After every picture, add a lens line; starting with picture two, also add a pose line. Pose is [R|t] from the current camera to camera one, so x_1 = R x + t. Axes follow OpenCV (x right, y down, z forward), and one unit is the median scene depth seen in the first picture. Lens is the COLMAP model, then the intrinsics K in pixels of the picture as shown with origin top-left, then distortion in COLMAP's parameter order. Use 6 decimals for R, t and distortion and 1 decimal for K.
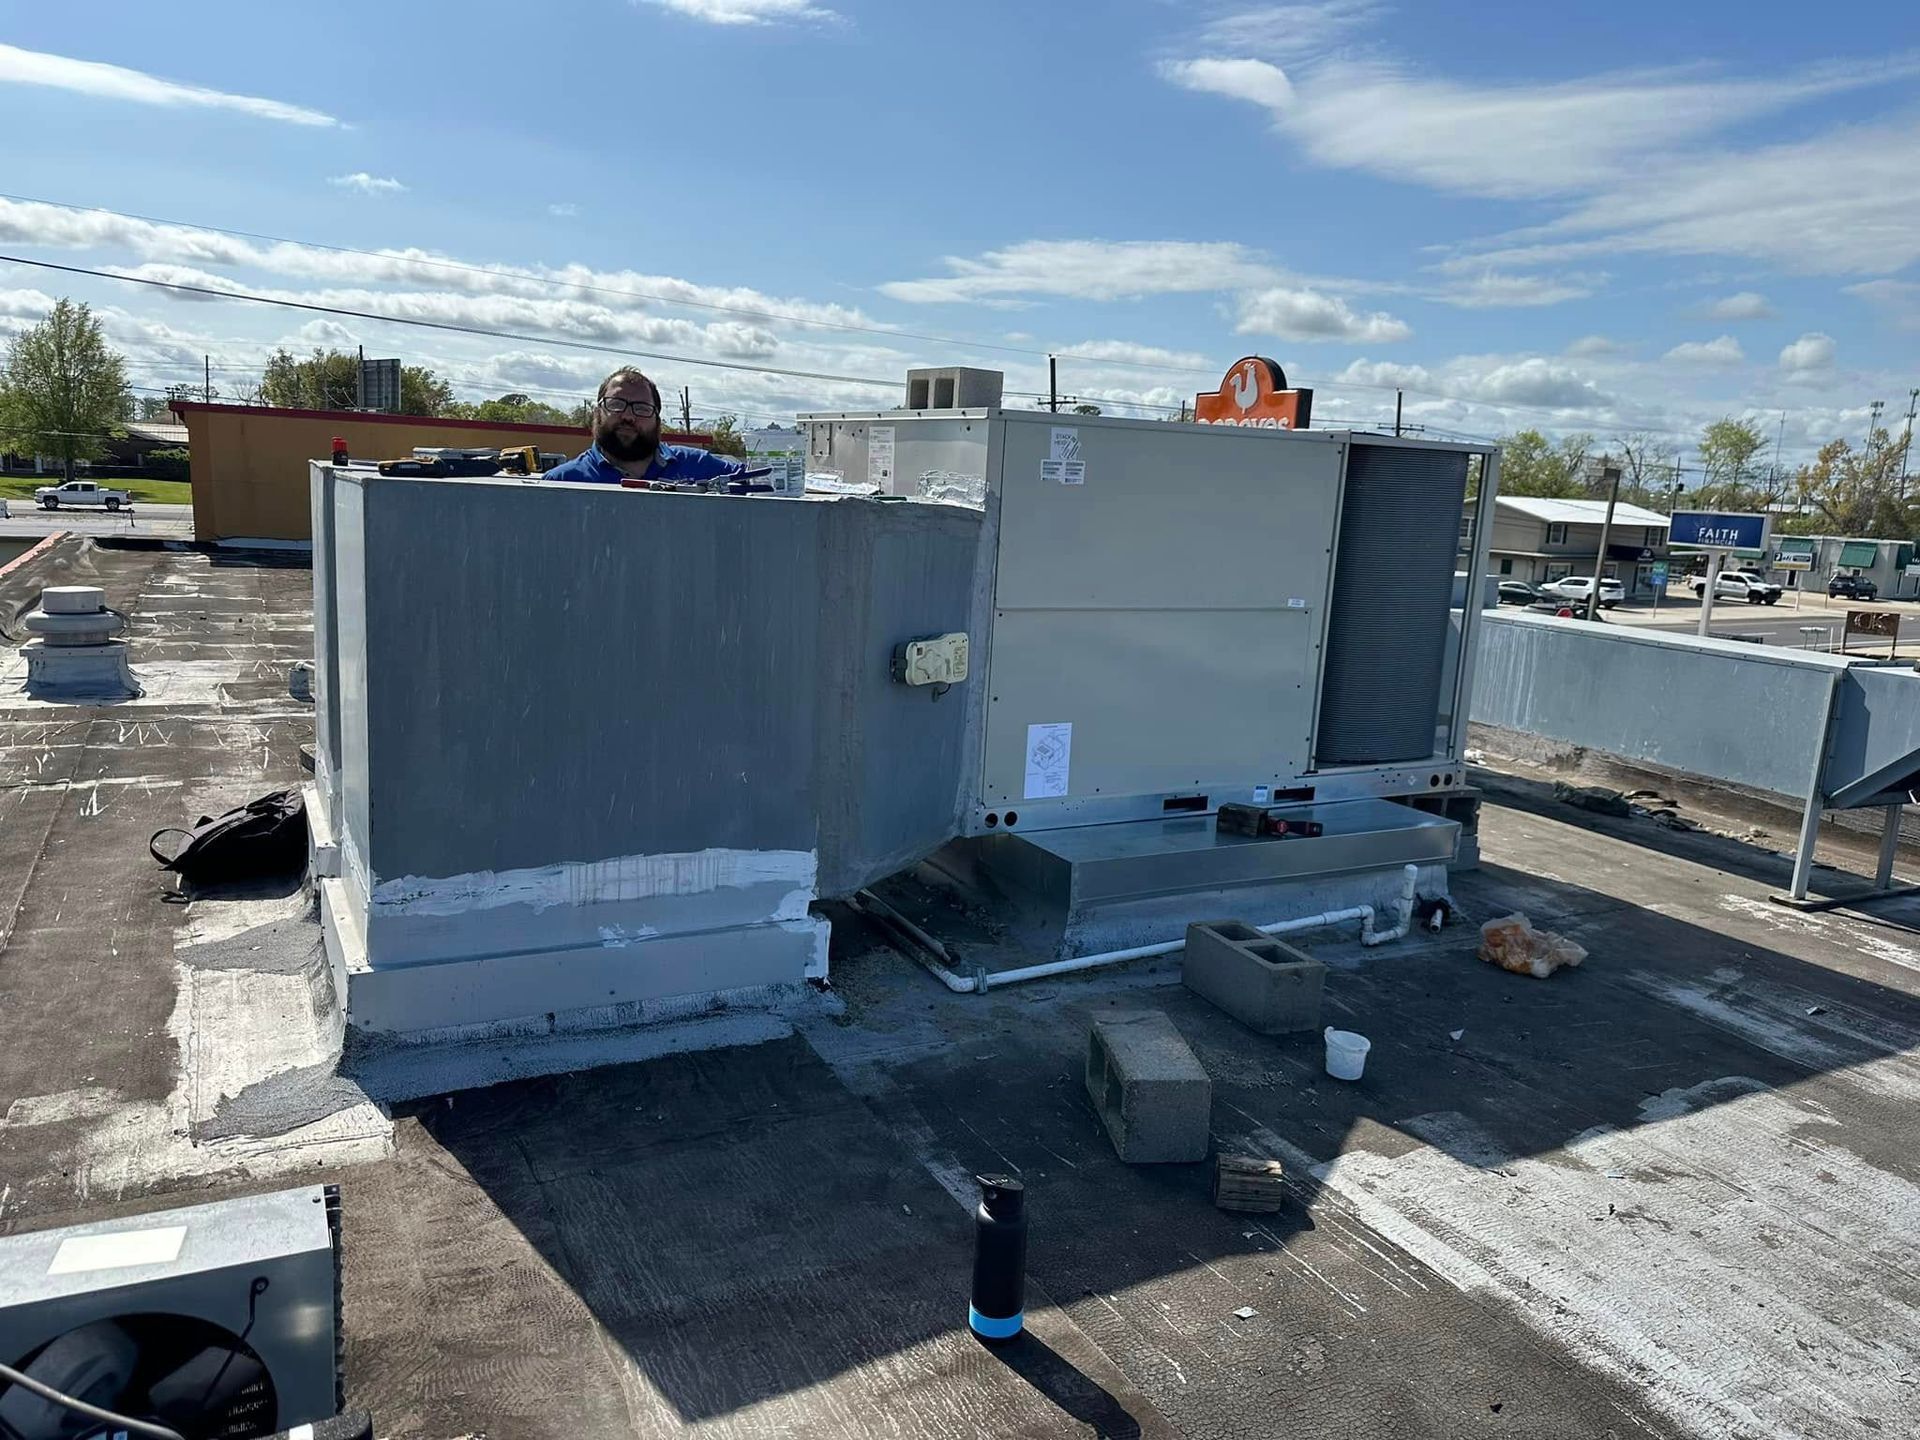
lens RADIAL K [[1371.4, 0, 960.0], [0, 1371.4, 720.0], [0, 0, 1]] dist [-0.006148, -0.000468]
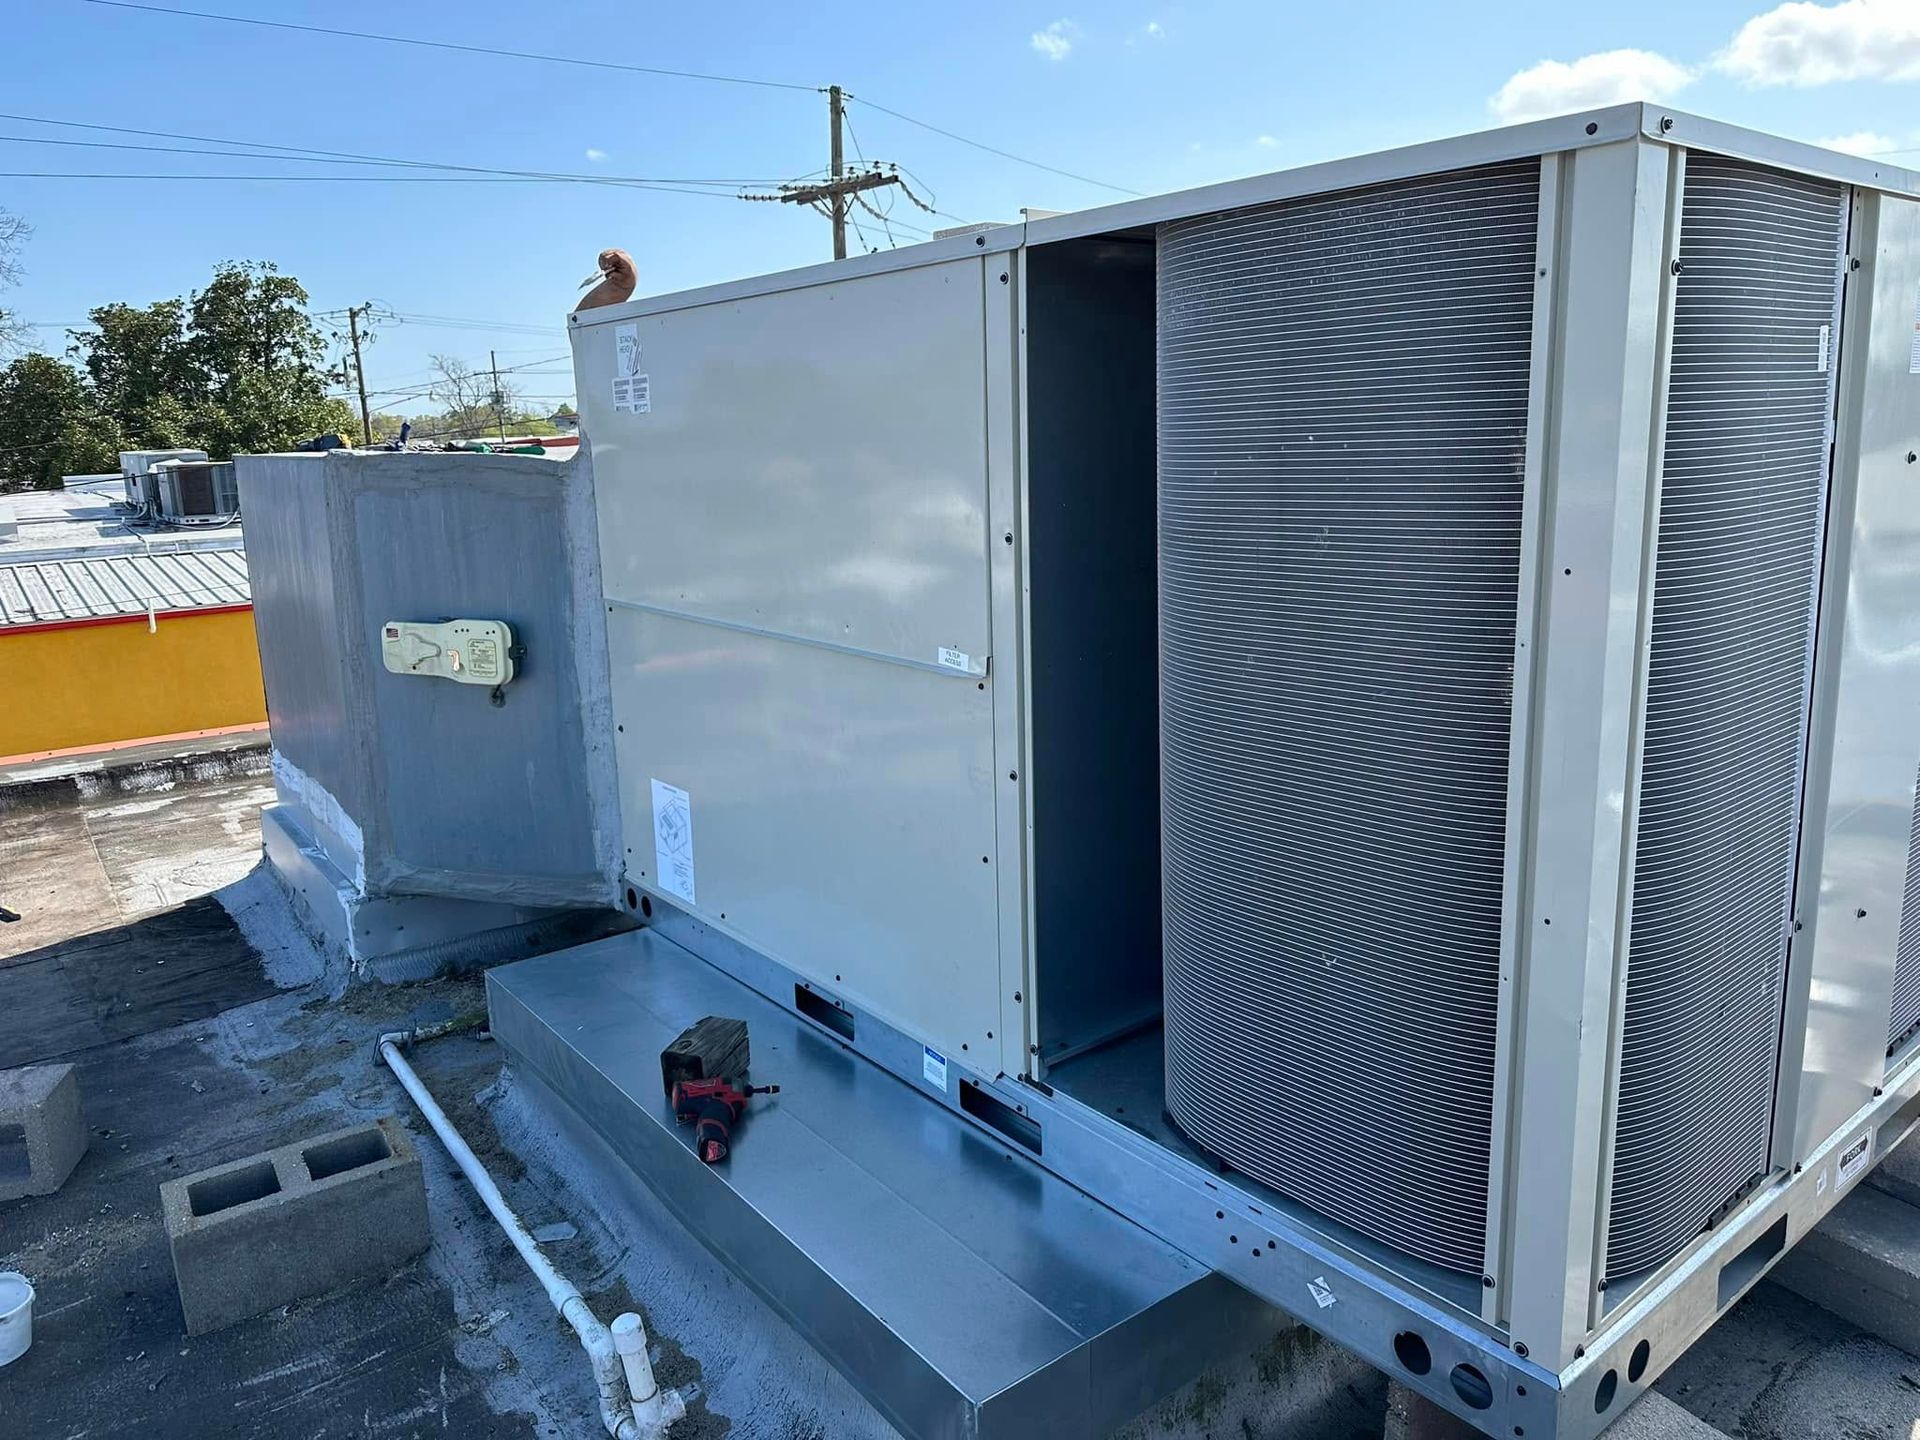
lens RADIAL K [[1371.4, 0, 960.0], [0, 1371.4, 720.0], [0, 0, 1]] dist [-0.006148, -0.000468]
pose [[0.156057, 0.156591, -0.975257, 0.837159], [-0.142883, 0.980548, 0.134577, -0.157913], [0.977359, 0.118346, 0.175395, 1.187349]]
